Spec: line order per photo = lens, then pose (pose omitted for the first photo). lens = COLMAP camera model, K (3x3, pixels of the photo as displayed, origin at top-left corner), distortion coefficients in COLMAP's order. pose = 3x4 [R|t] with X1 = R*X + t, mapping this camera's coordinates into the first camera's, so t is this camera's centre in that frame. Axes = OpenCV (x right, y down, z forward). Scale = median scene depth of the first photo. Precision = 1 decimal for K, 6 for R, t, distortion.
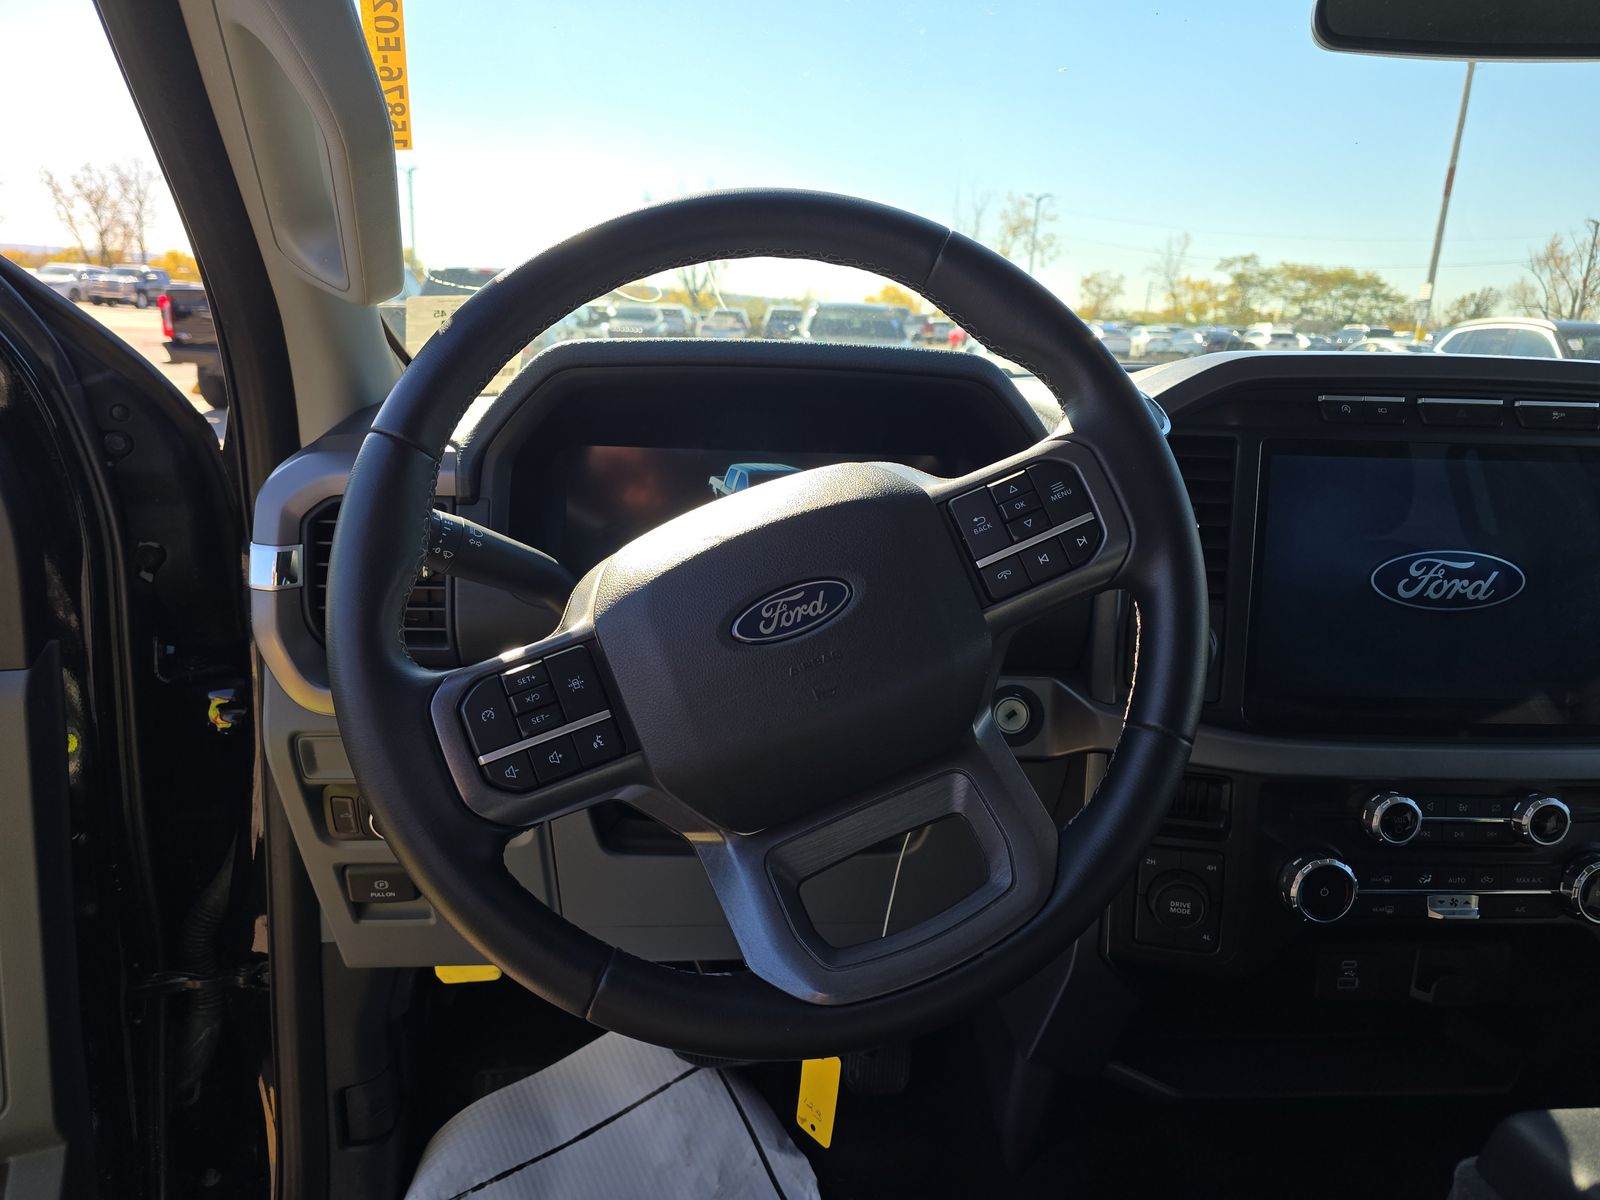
lens RADIAL K [[1079.7, 0, 800.1], [0, 1079.7, 594.0], [0, 0, 1]] dist [0.066796, -0.069779]
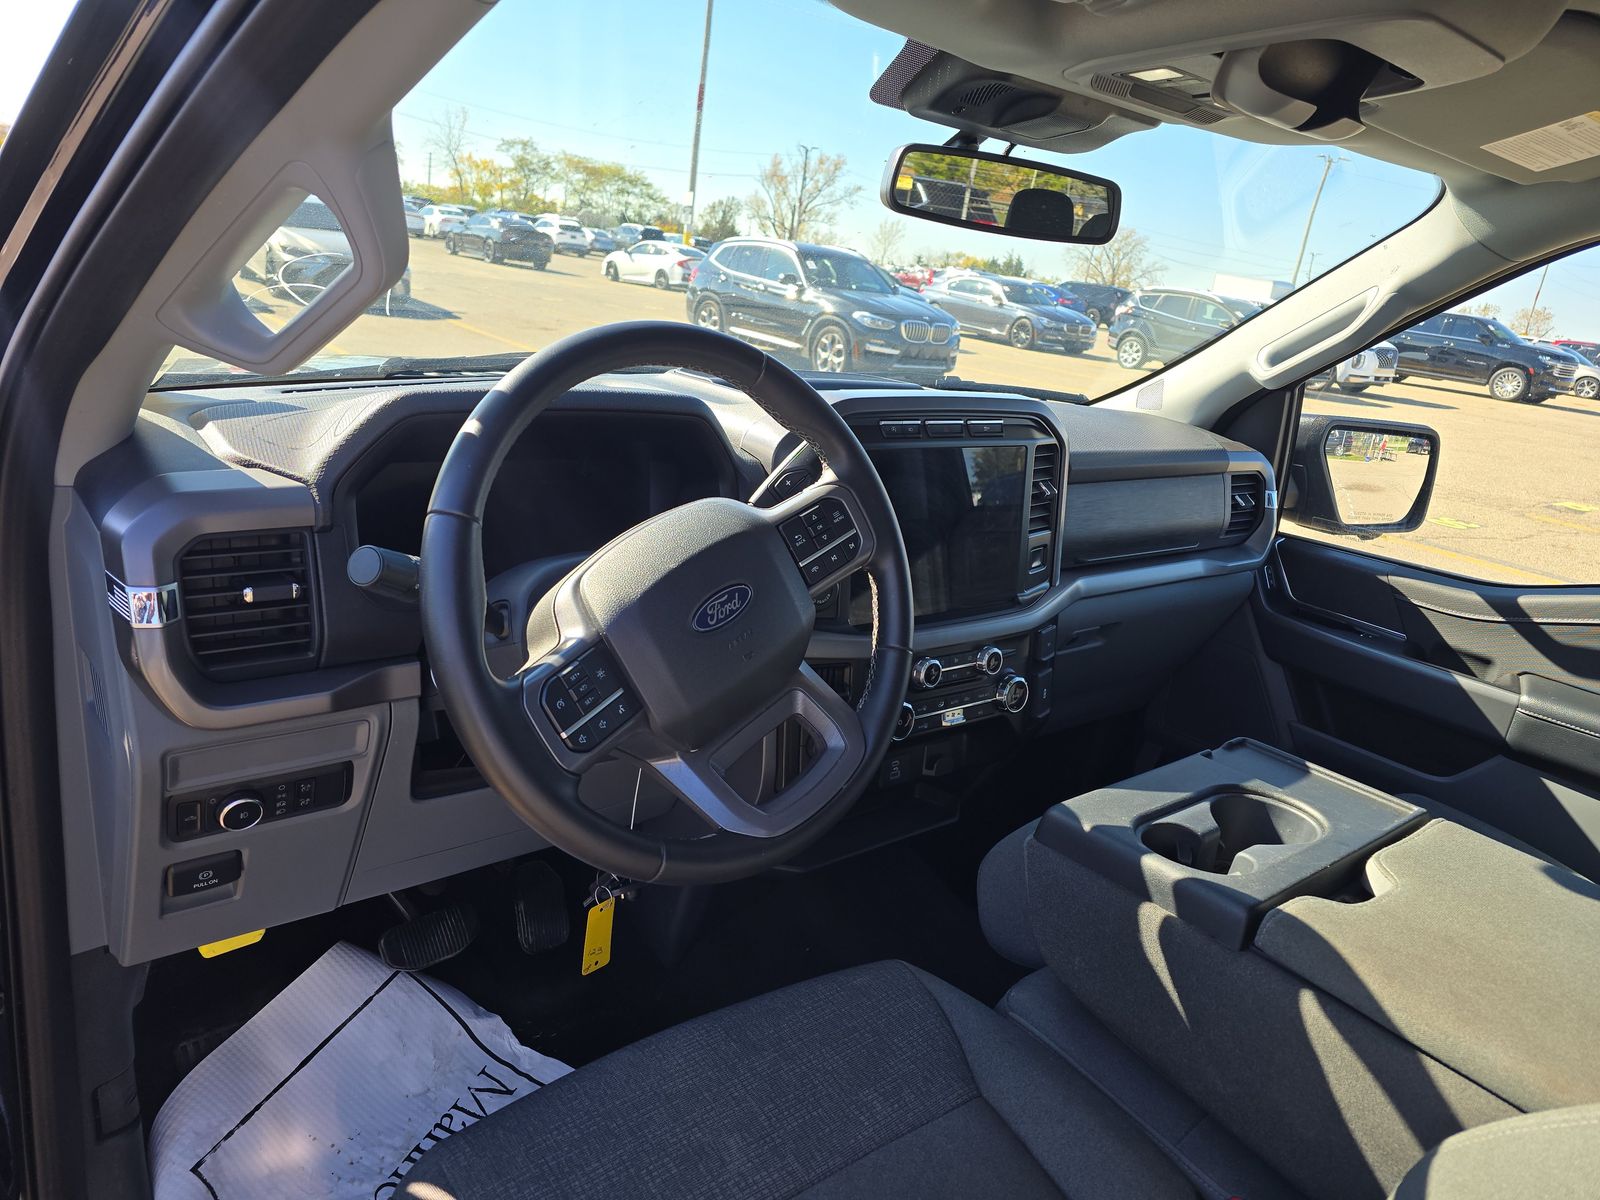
lens RADIAL K [[1079.7, 0, 800.1], [0, 1079.7, 594.0], [0, 0, 1]] dist [0.066796, -0.069779]
pose [[0.817879, -0.113274, 0.564131, -0.354589], [0.053925, 0.991205, 0.120847, -0.083595], [-0.572858, -0.068417, 0.816794, -0.161522]]
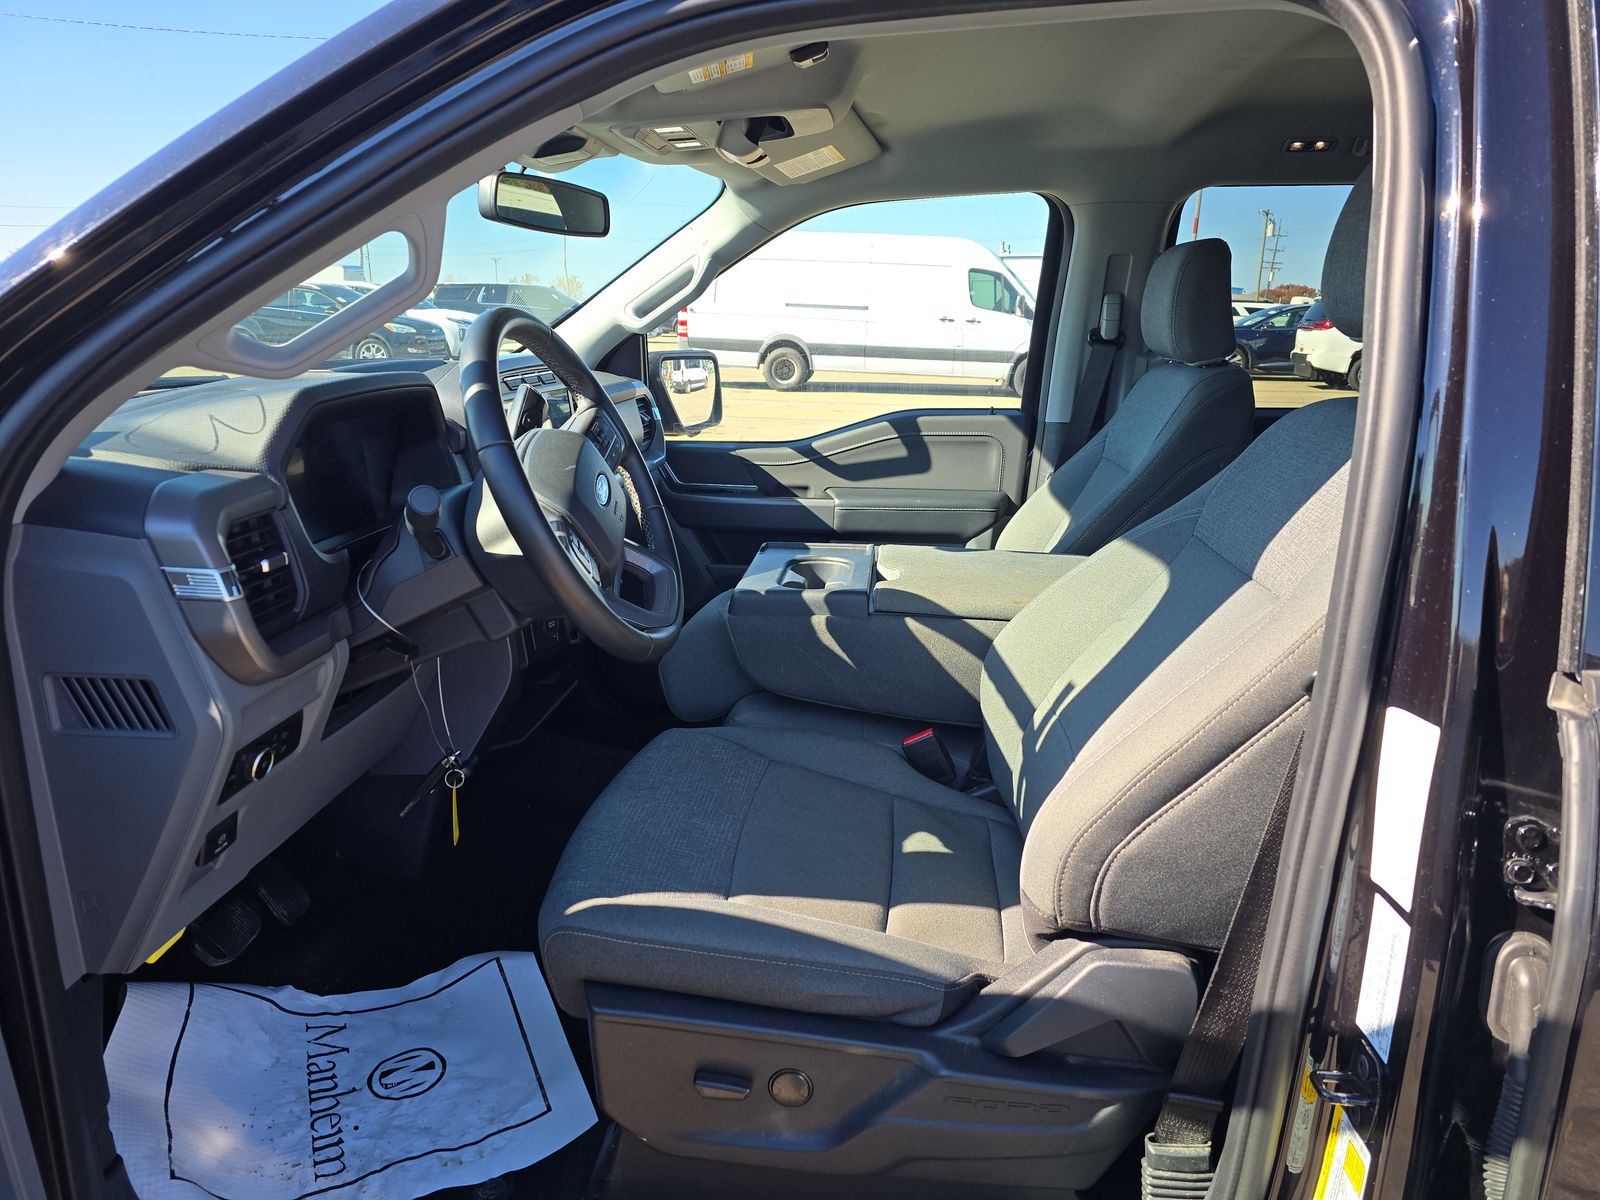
lens RADIAL K [[1079.7, 0, 800.1], [0, 1079.7, 594.0], [0, 0, 1]] dist [0.066796, -0.069779]
pose [[0.176351, -0.281853, 0.943111, -1.011806], [0.228782, 0.943626, 0.239228, -0.105346], [-0.957371, 0.173579, 0.230892, 0.029354]]
